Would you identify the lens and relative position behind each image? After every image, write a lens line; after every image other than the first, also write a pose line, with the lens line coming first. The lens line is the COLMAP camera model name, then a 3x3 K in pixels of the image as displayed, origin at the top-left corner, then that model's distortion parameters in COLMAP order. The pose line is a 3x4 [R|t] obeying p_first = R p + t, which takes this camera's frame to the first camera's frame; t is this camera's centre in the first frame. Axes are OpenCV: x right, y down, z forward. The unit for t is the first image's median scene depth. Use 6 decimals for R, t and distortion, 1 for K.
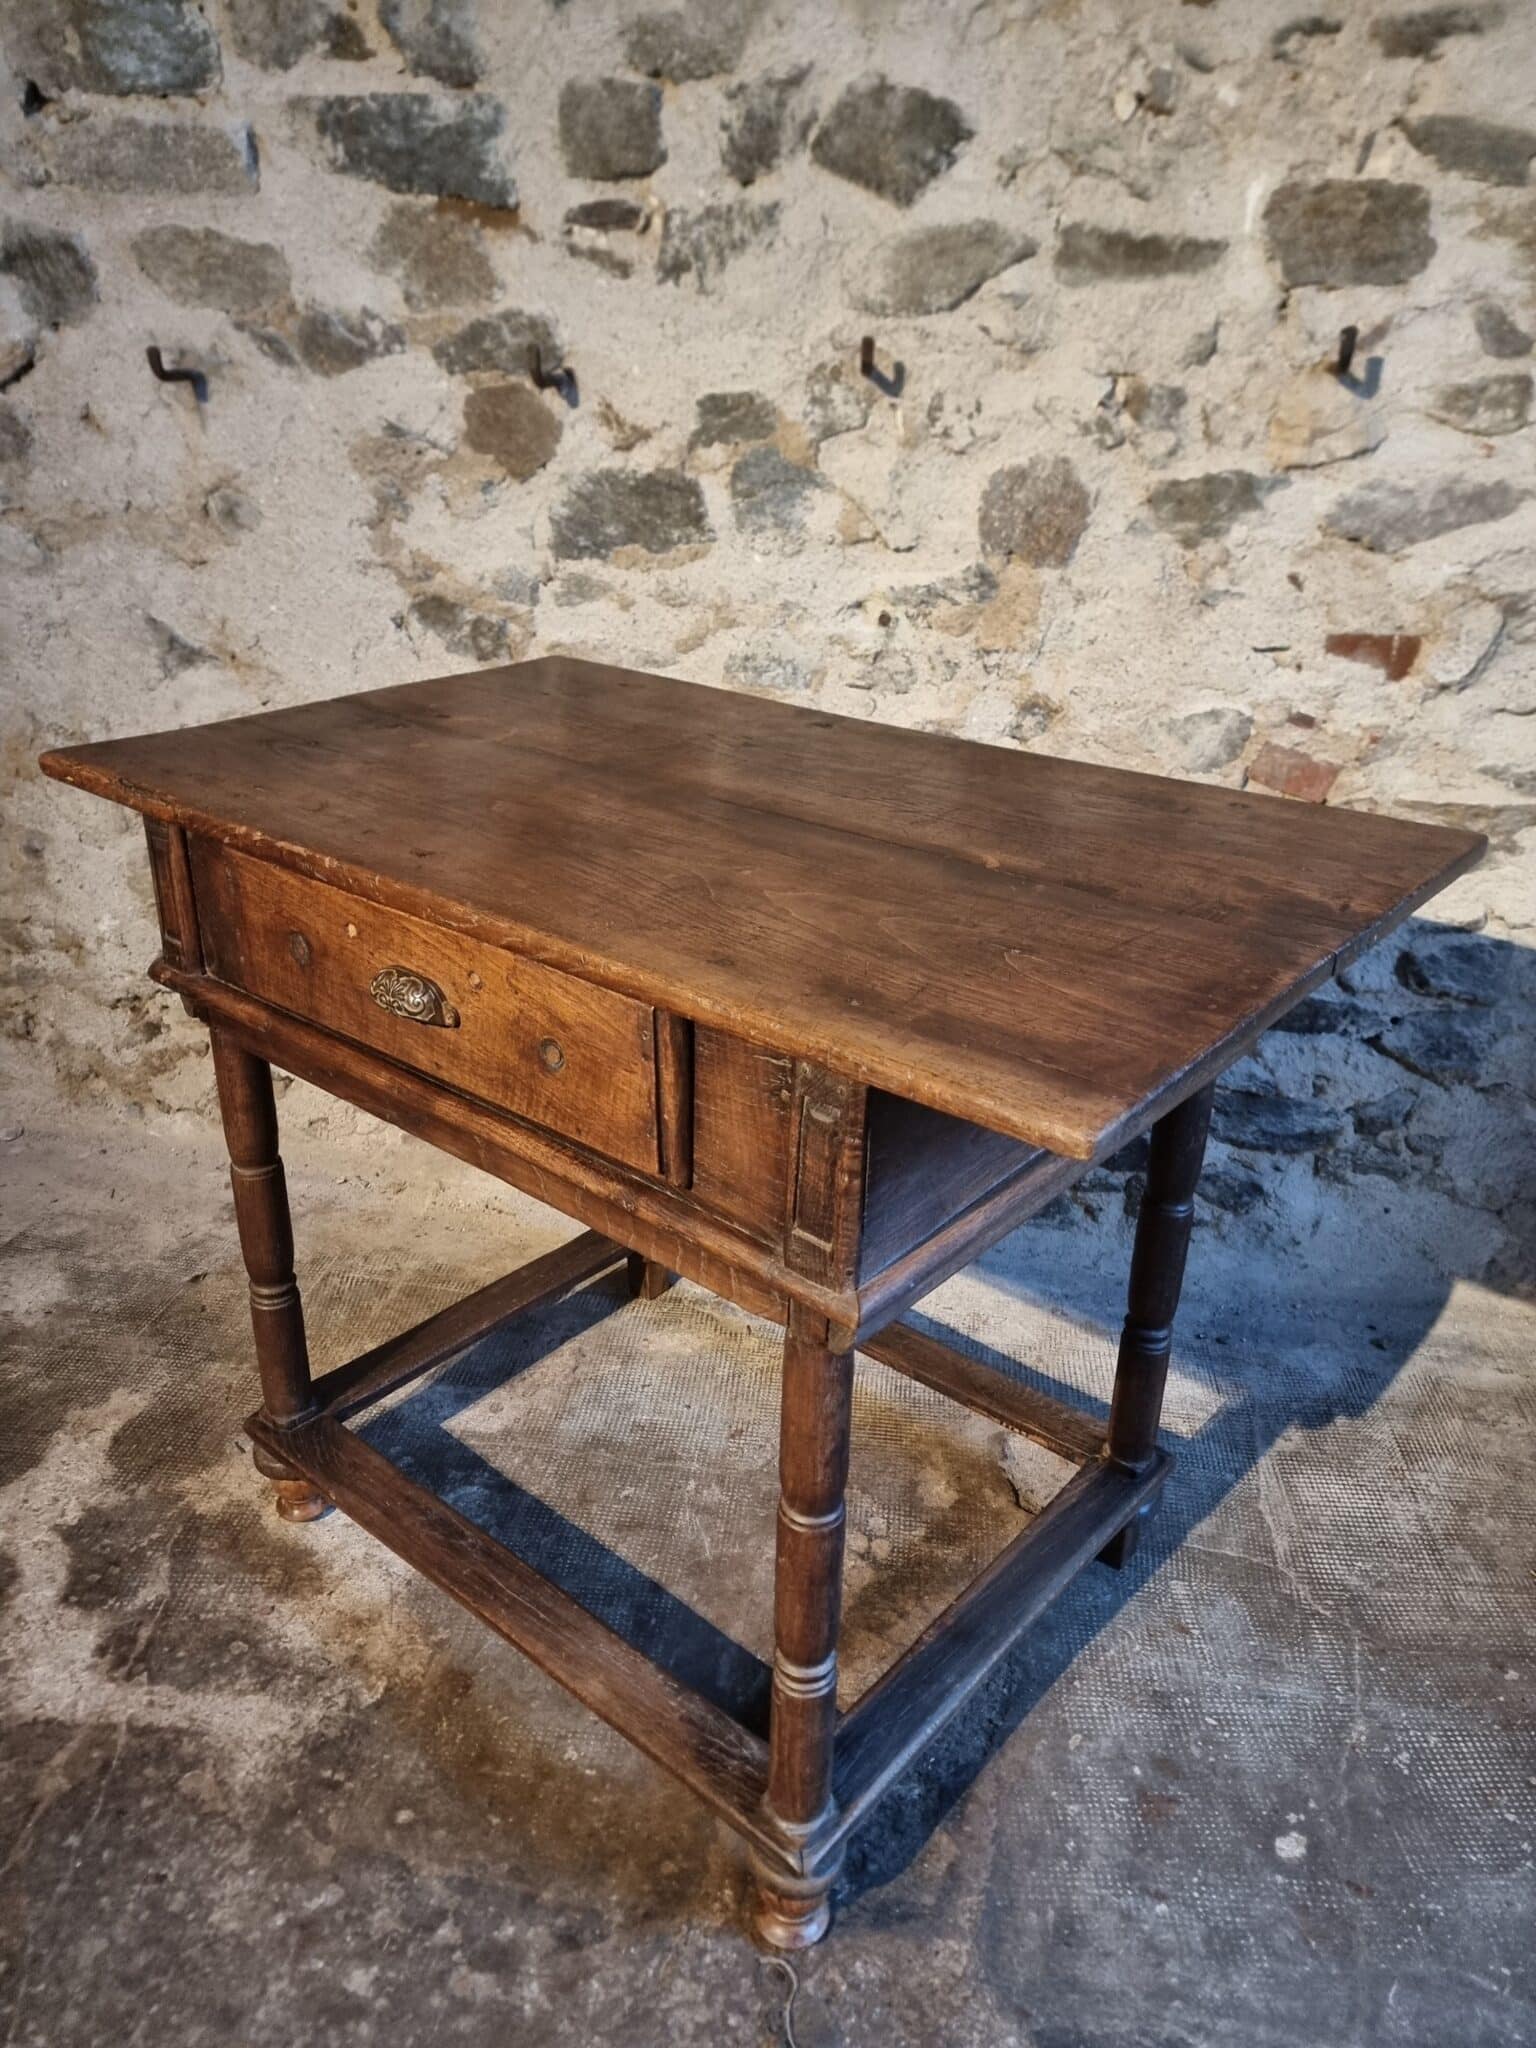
lens RADIAL K [[1439.4, 0, 763.3], [0, 1439.4, 1041.7], [0, 0, 1]] dist [0.067107, -0.061416]
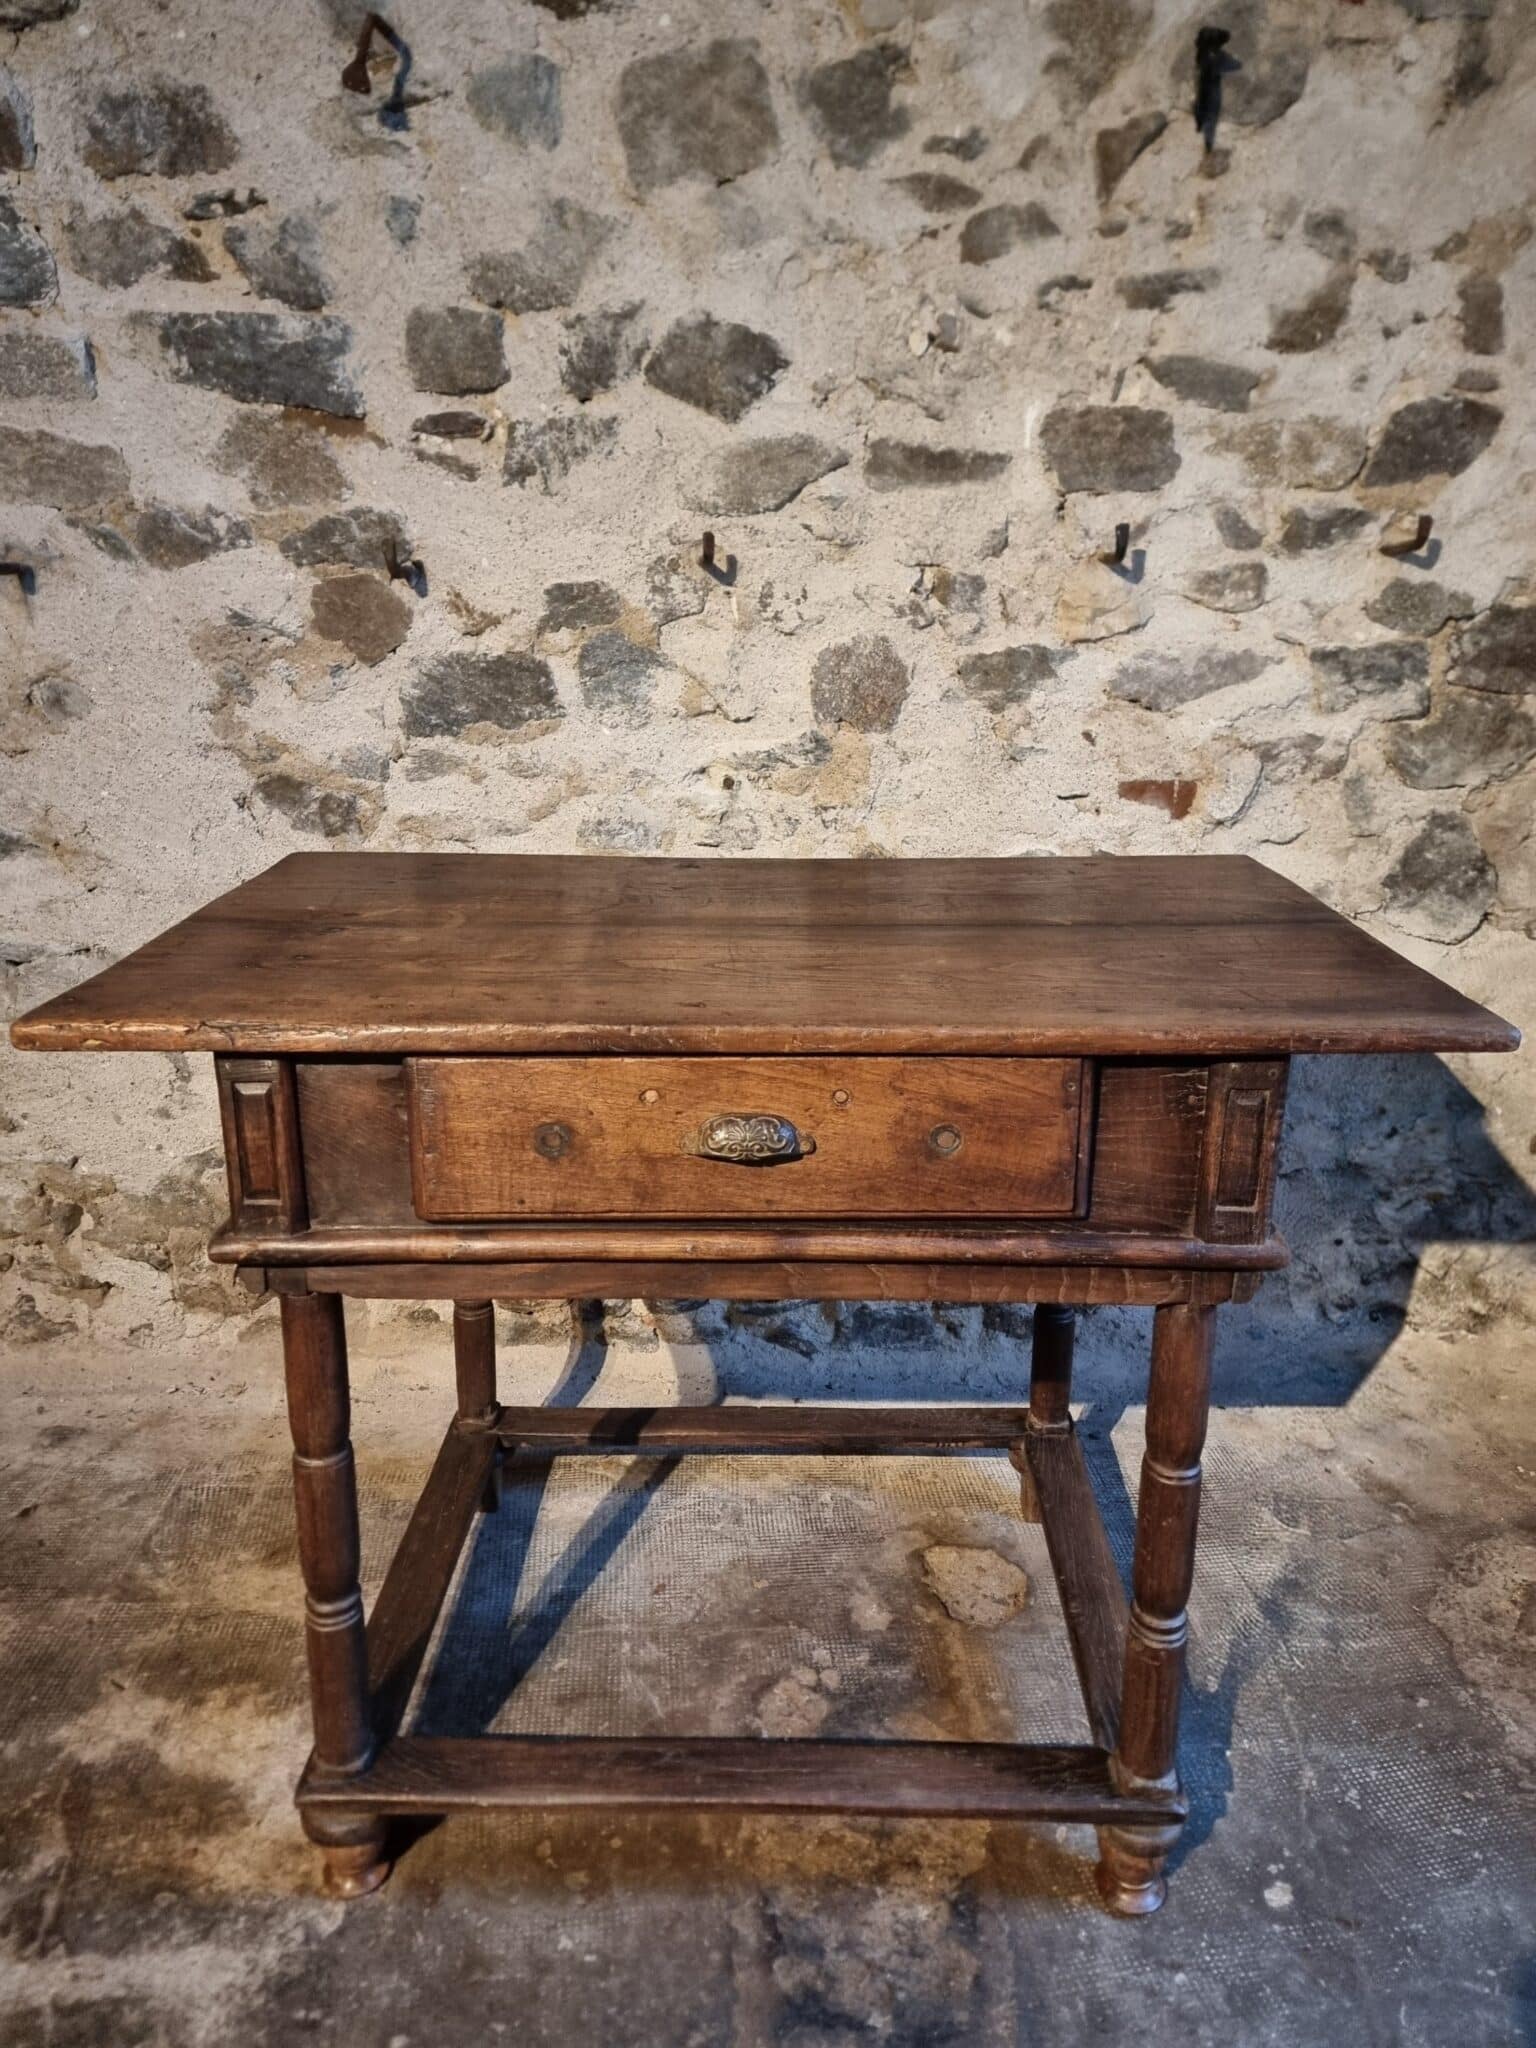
lens RADIAL K [[1445.5, 0, 755.5], [0, 1445.5, 1037.5], [0, 0, 1]] dist [0.081009, -0.075020]
pose [[0.977563, -0.067334, 0.199589, -0.135208], [0.093518, 0.987765, -0.124801, 0.034441], [-0.188744, 0.140666, 0.971900, -0.026194]]
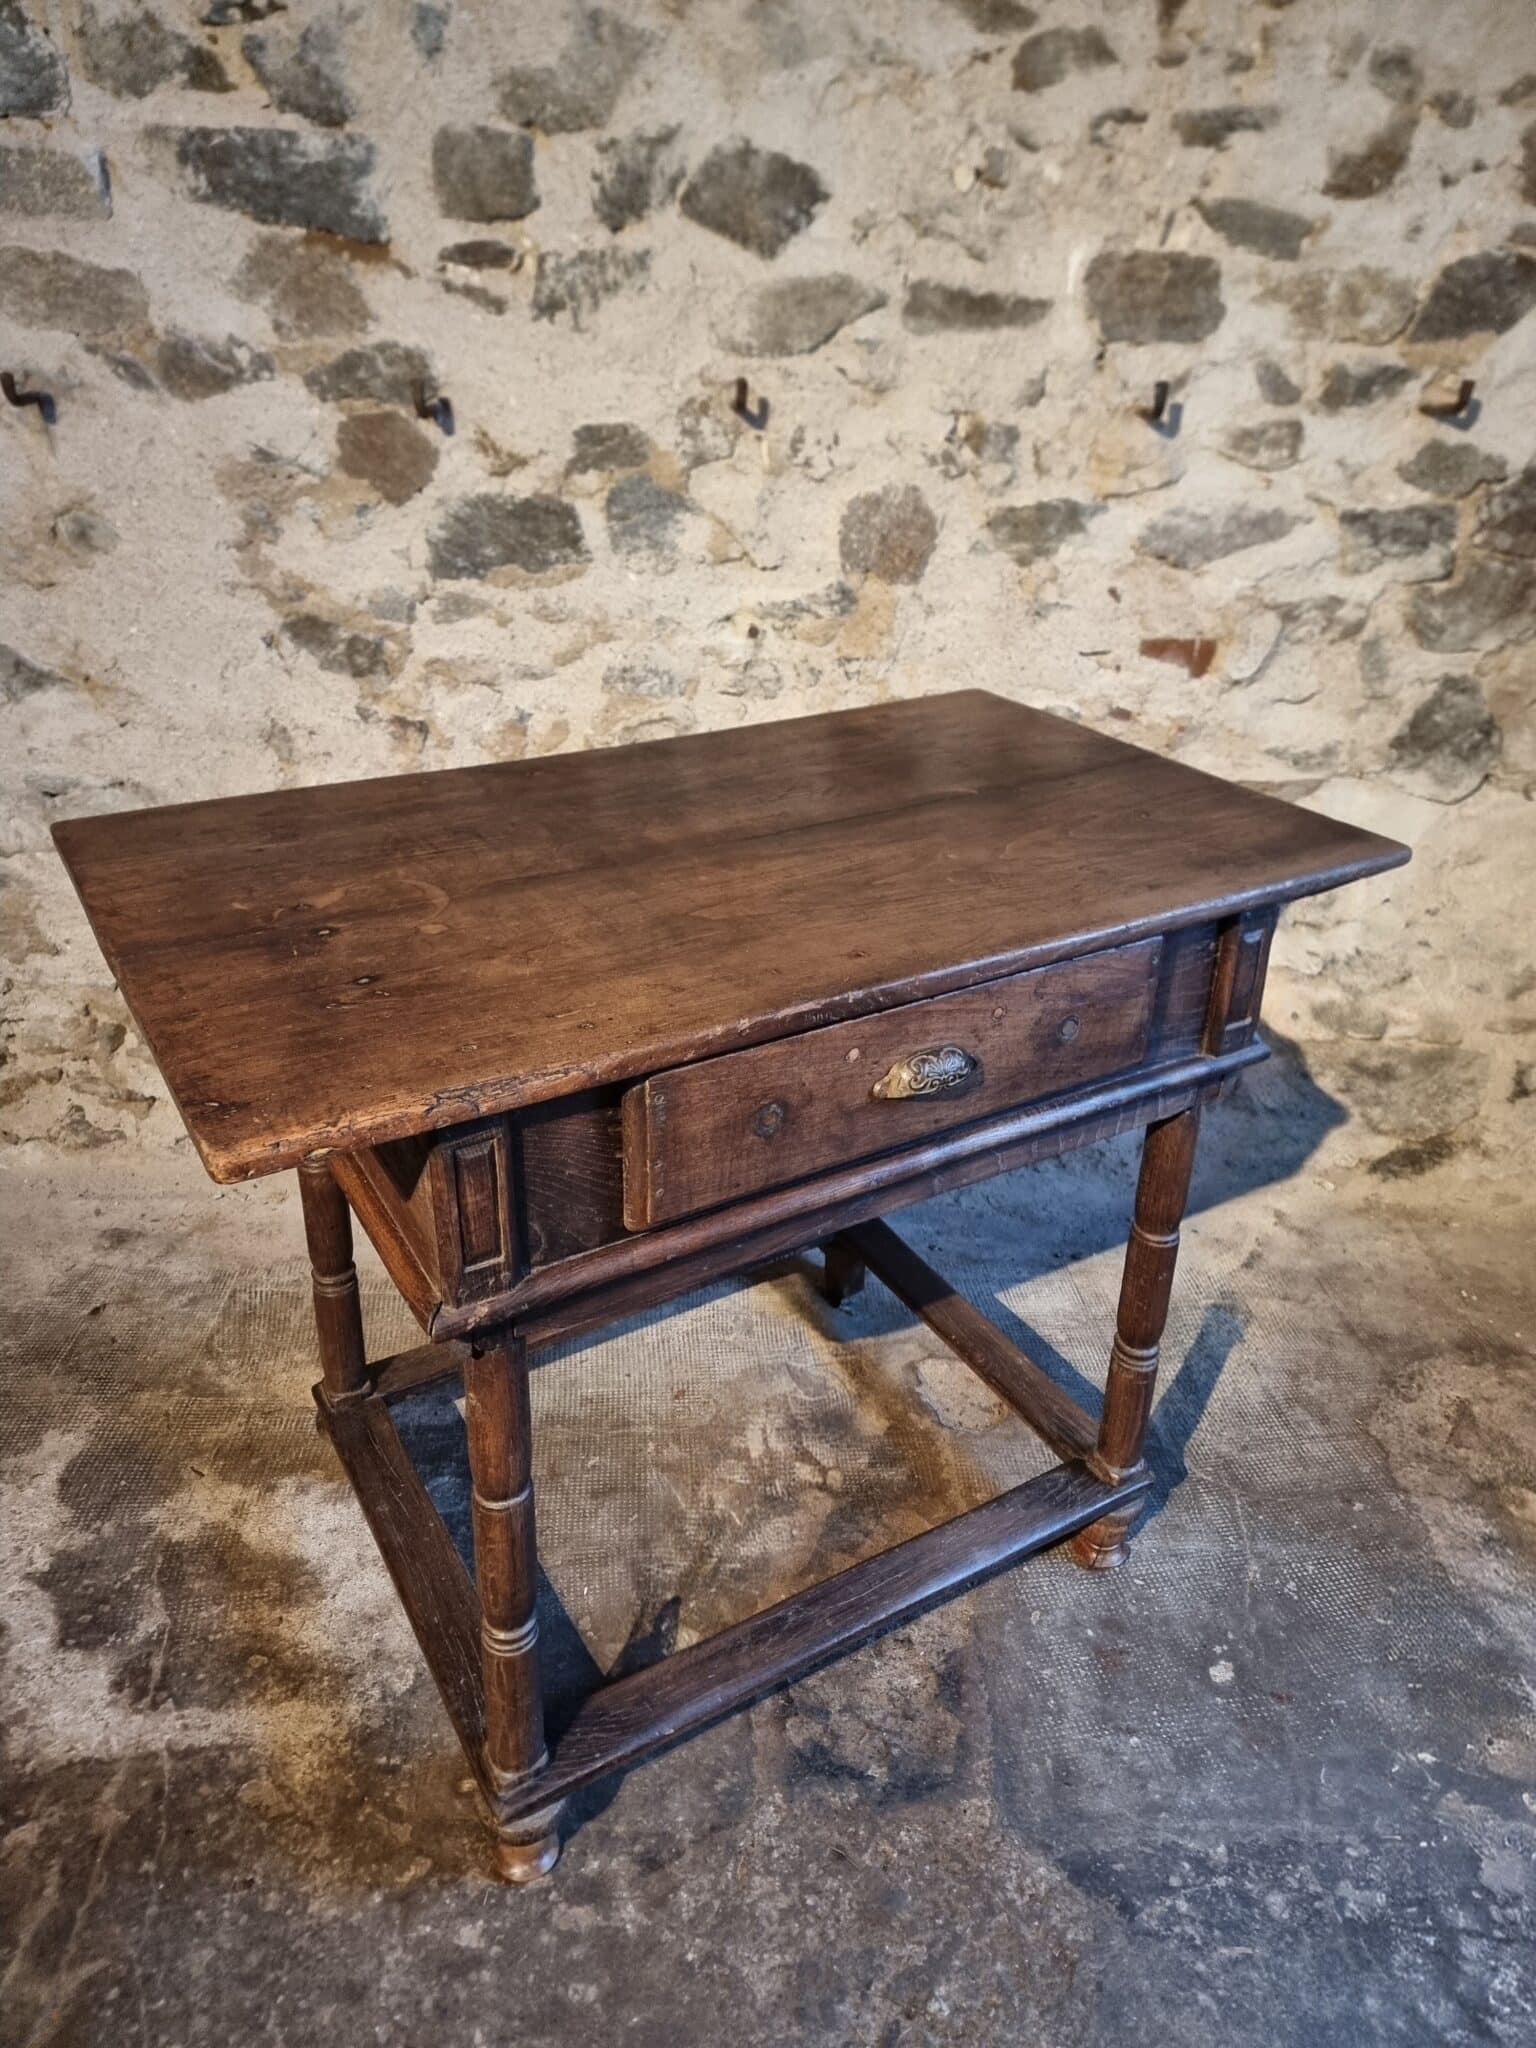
lens RADIAL K [[1439.2, 0, 750.0], [0, 1439.2, 1022.8], [0, 0, 1]] dist [0.067413, -0.063773]
pose [[0.977209, -0.079244, 0.196933, -0.167973], [0.073817, 0.996666, 0.034761, -0.041796], [-0.199031, -0.019432, 0.979801, -0.068433]]
